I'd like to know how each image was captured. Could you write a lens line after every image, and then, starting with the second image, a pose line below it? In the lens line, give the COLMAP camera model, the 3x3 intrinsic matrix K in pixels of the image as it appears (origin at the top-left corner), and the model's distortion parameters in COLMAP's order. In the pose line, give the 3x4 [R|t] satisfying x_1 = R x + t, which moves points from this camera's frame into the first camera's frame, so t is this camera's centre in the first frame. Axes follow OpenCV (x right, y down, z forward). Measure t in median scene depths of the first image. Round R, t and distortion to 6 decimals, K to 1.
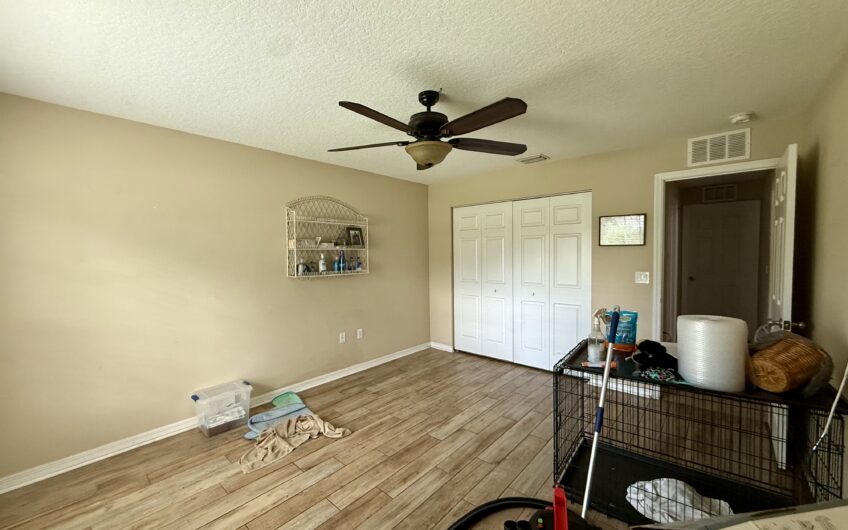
lens RADIAL K [[335.9, 0, 424.0], [0, 335.9, 265.0], [0, 0, 1]] dist [-0.000465, -0.000063]
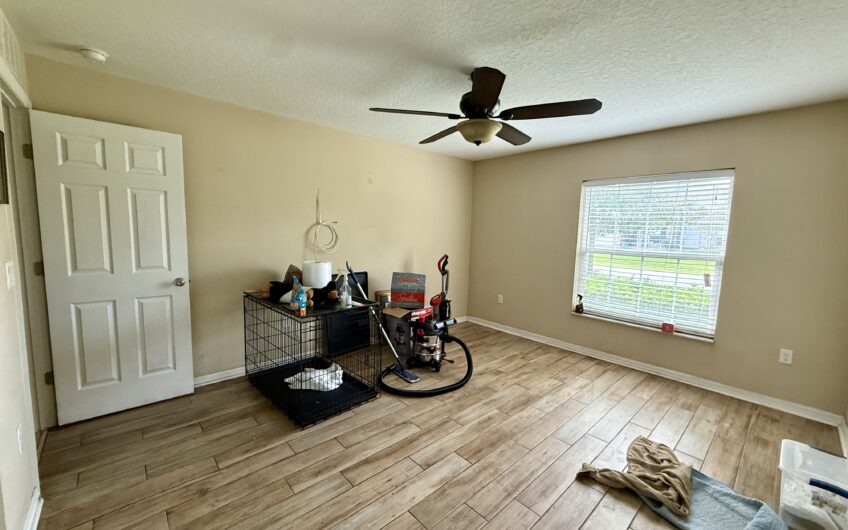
lens RADIAL K [[335.9, 0, 424.0], [0, 335.9, 265.0], [0, 0, 1]] dist [-0.000465, -0.000063]
pose [[-0.993696, -0.025888, 0.109074, 0.053697], [-0.009633, 0.989090, 0.146995, -0.068417], [-0.111690, 0.145017, -0.983105, 1.930307]]
